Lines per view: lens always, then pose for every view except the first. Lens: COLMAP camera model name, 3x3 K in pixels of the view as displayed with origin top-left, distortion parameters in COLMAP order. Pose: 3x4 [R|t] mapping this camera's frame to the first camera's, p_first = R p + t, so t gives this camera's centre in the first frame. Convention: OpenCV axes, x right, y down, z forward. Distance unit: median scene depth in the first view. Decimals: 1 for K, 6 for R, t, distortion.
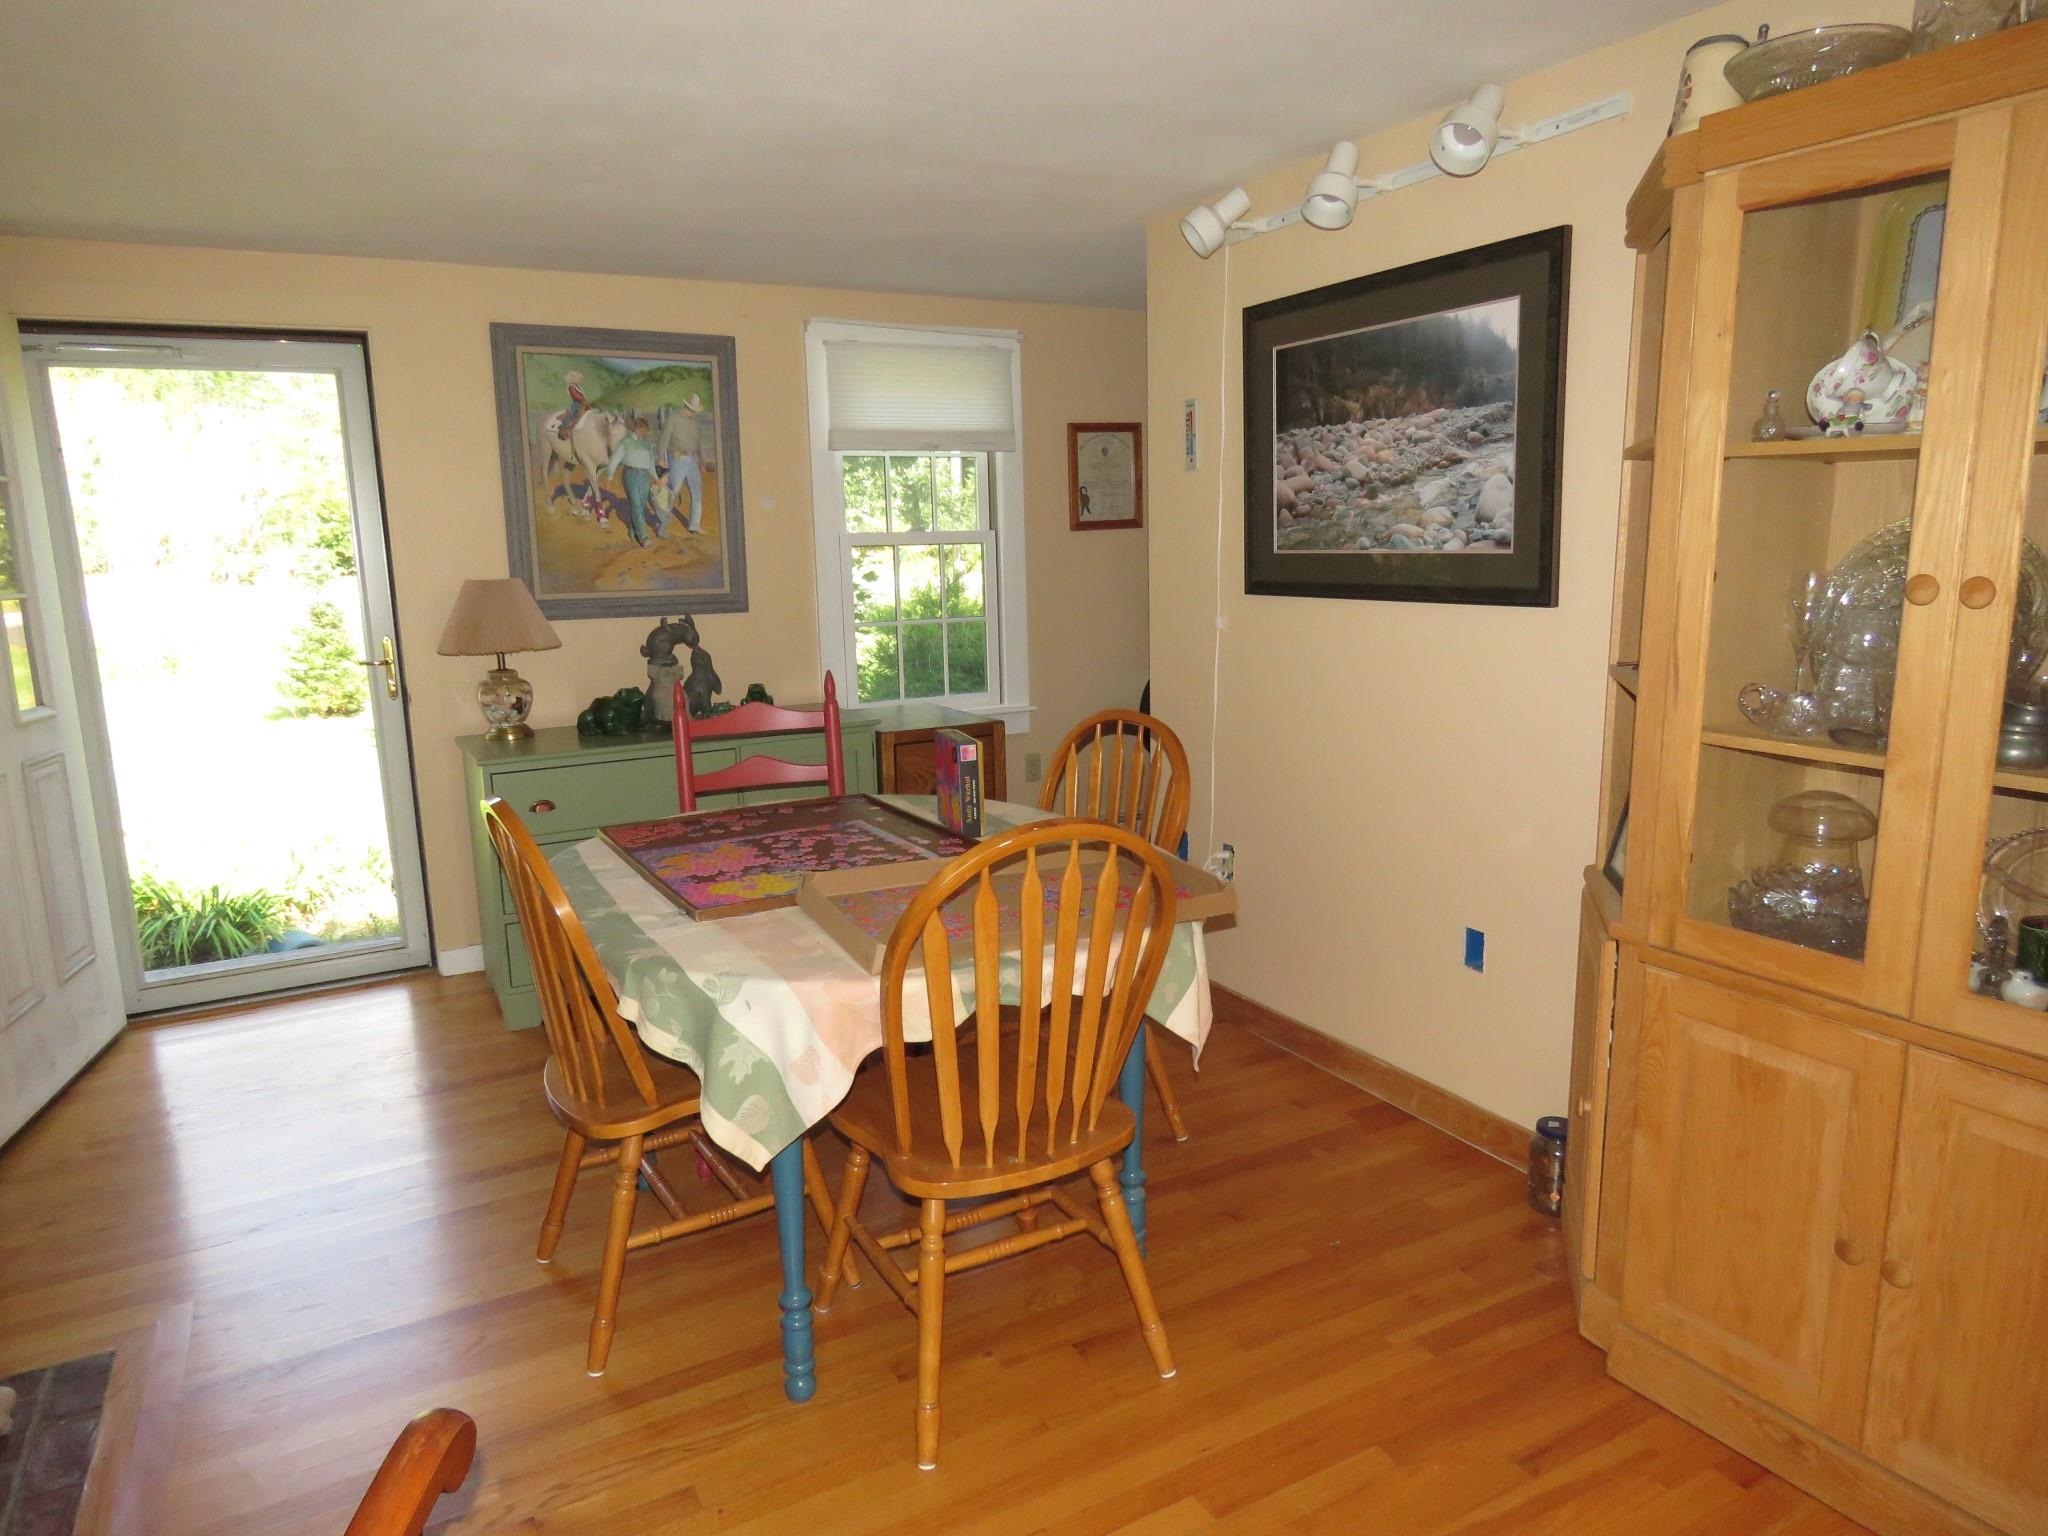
lens RADIAL K [[1305.6, 0, 1011.0], [0, 1305.6, 773.4], [0, 0, 1]] dist [-0.008130, 0.001114]
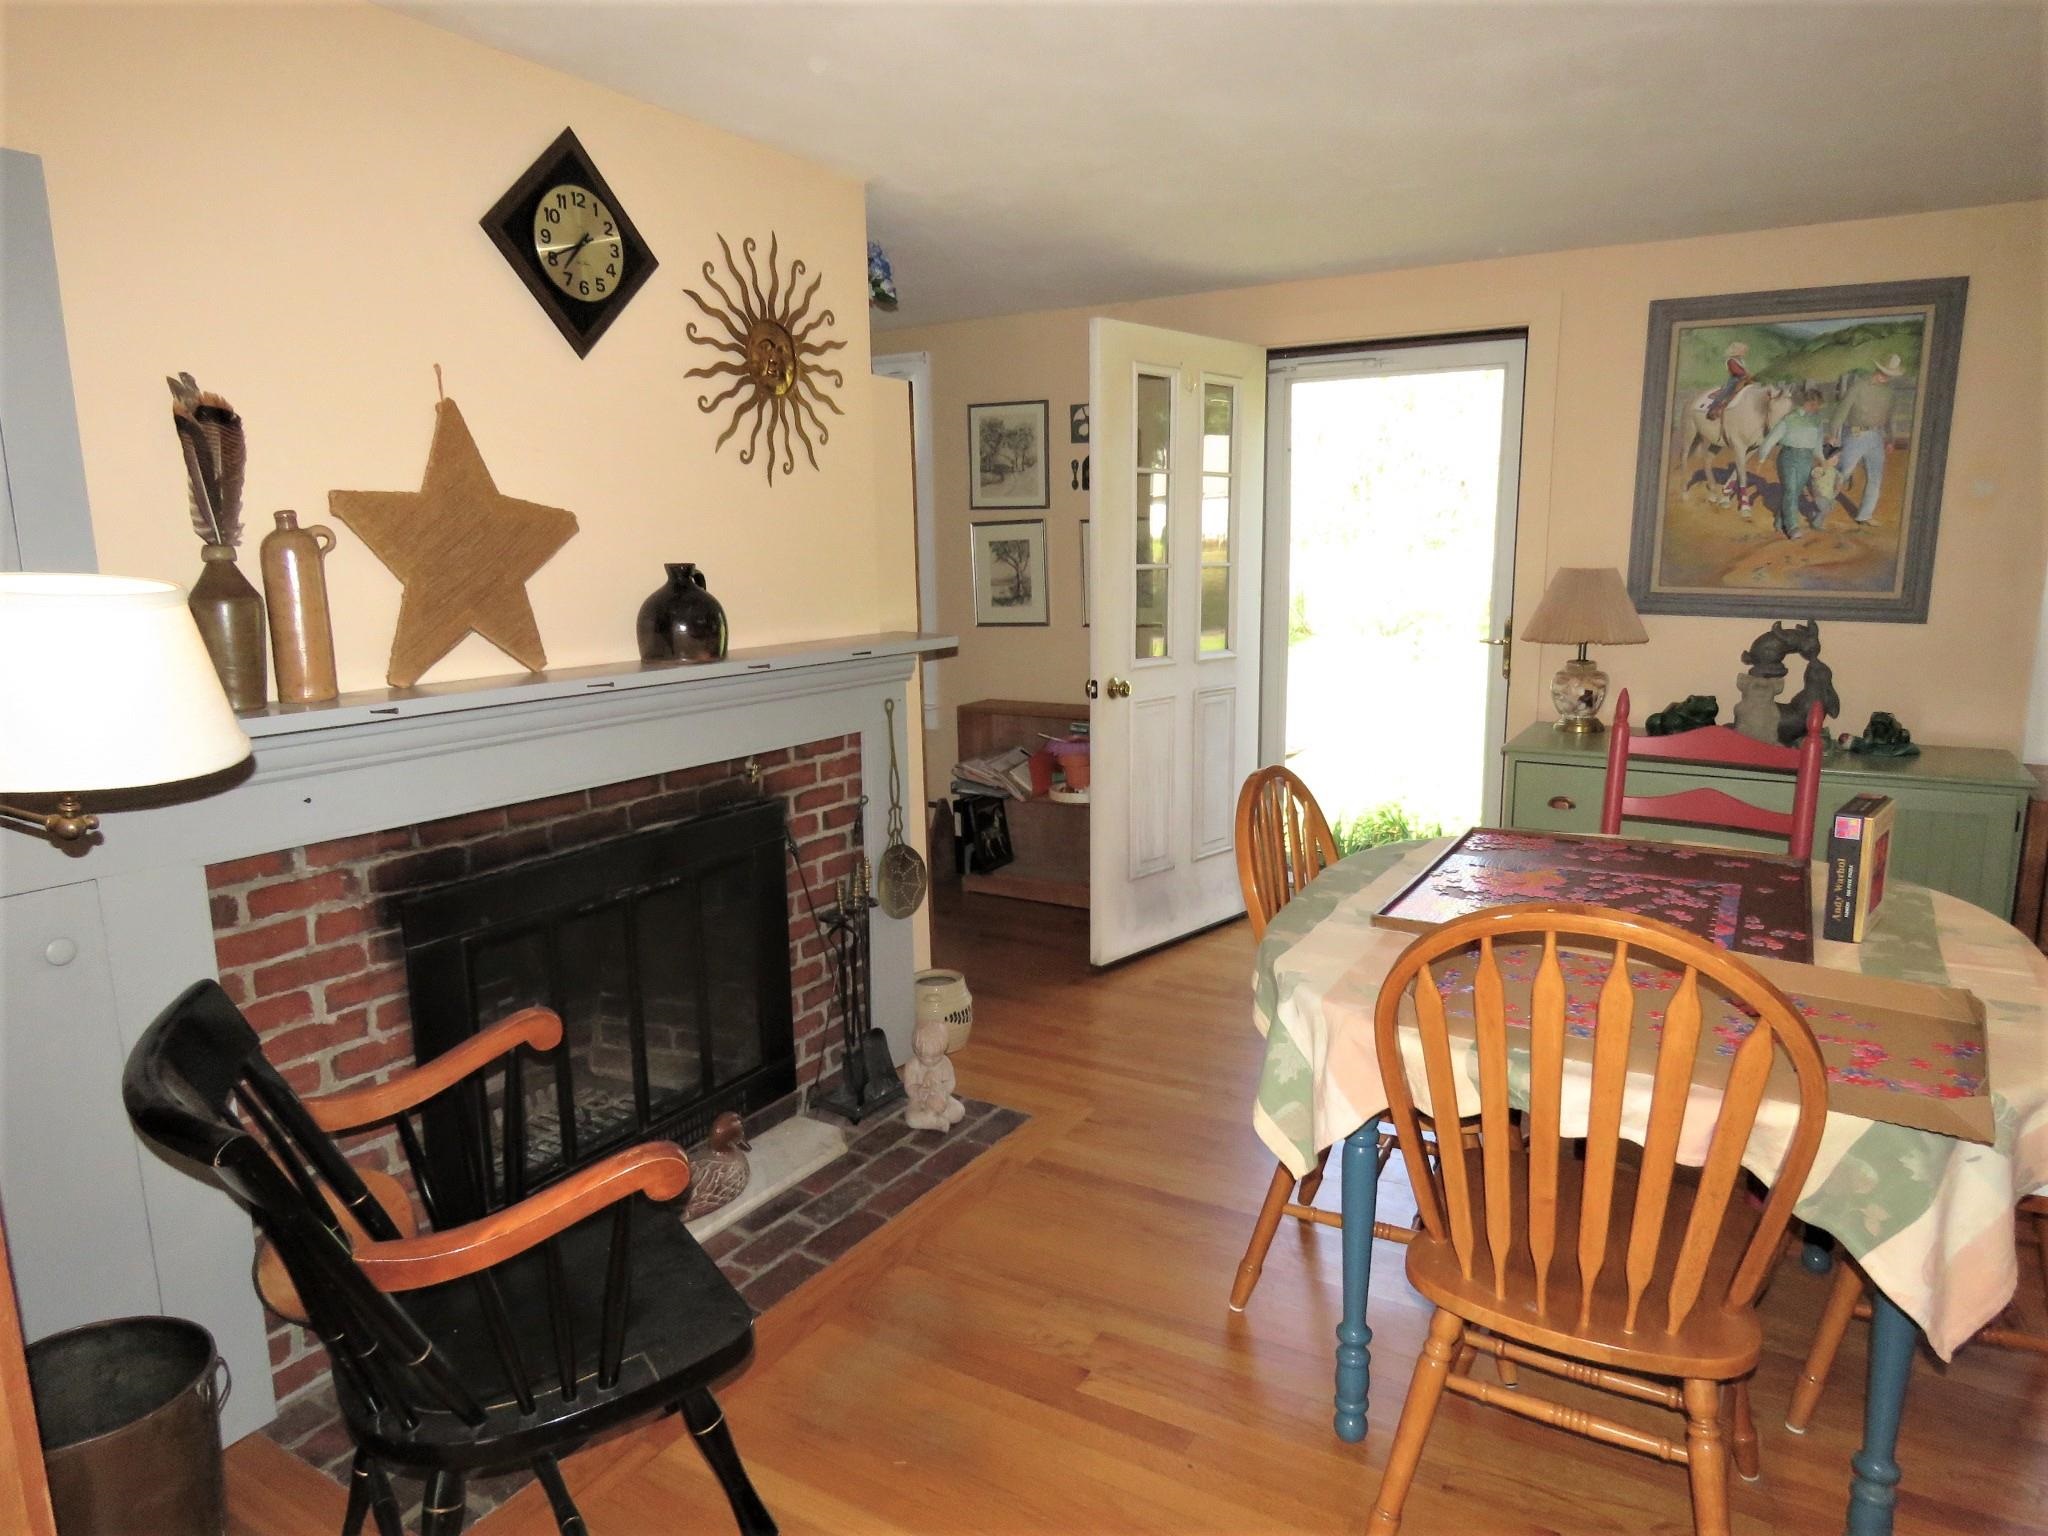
lens RADIAL K [[1305.6, 0, 1030.1], [0, 1305.6, 769.9], [0, 0, 1]] dist [-0.008130, 0.001114]
pose [[0.505391, 0.174227, -0.845118, 0.227705], [-0.163063, 0.981041, 0.104735, -0.031955], [0.847343, 0.084875, 0.524219, 0.133667]]
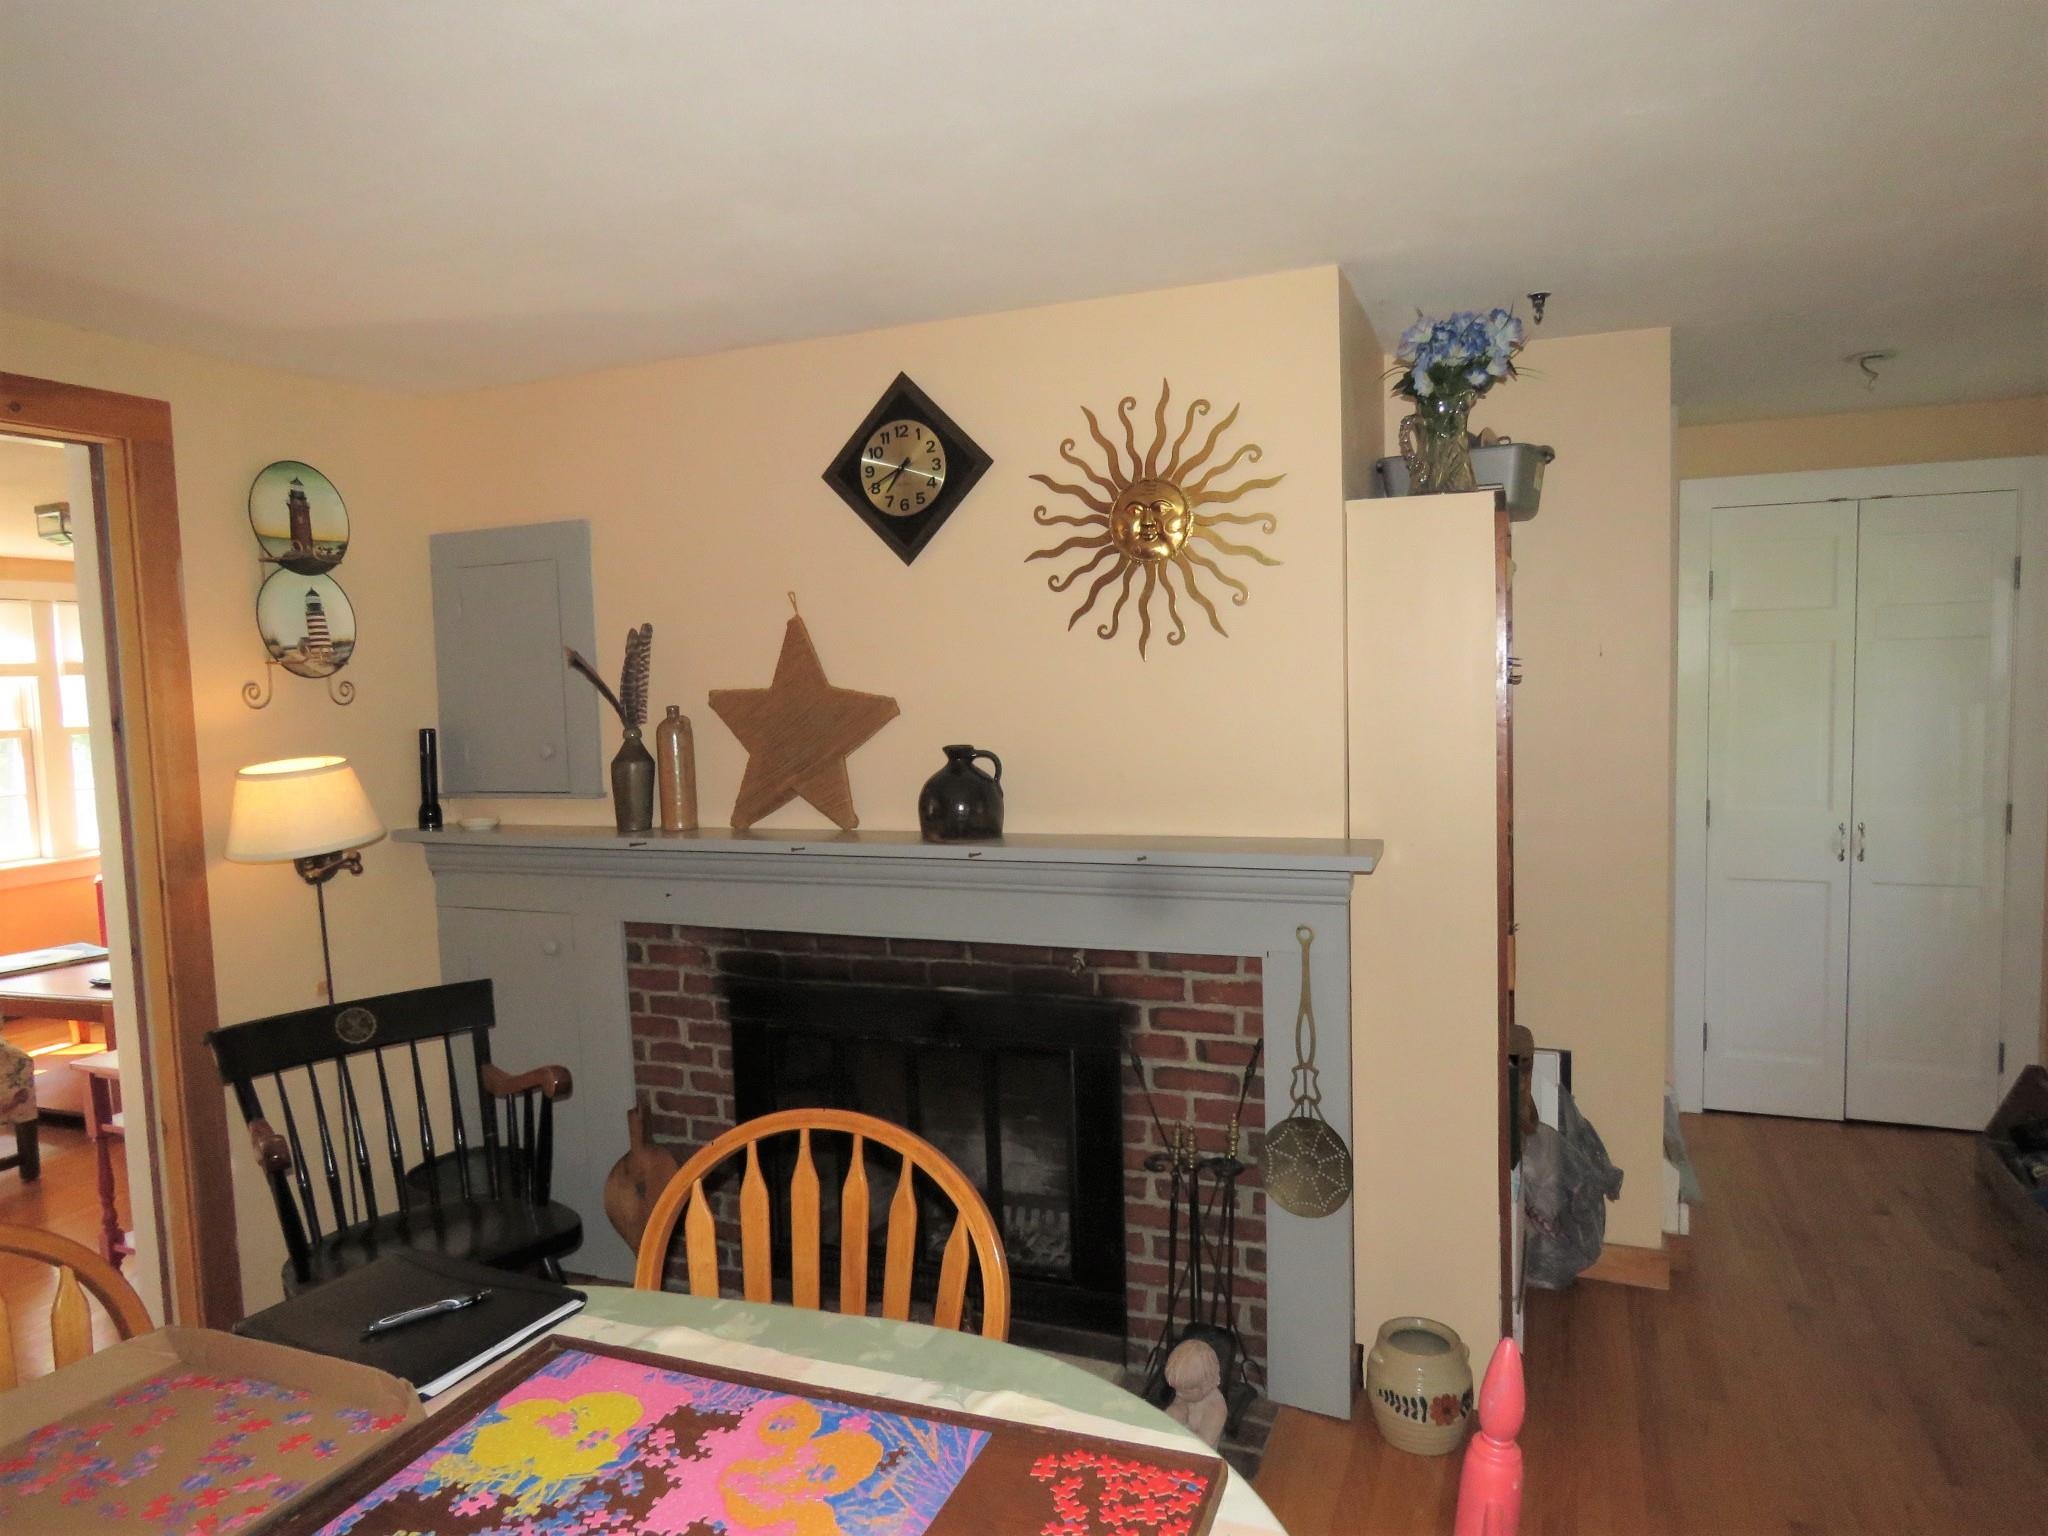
lens RADIAL K [[1305.6, 0, 1019.8], [0, 1305.6, 769.9], [0, 0, 1]] dist [-0.008130, 0.001114]
pose [[-0.772271, 0.104219, -0.626686, -0.015652], [-0.061848, 0.969433, 0.237434, -0.180426], [0.632275, 0.222123, -0.742219, 0.813111]]
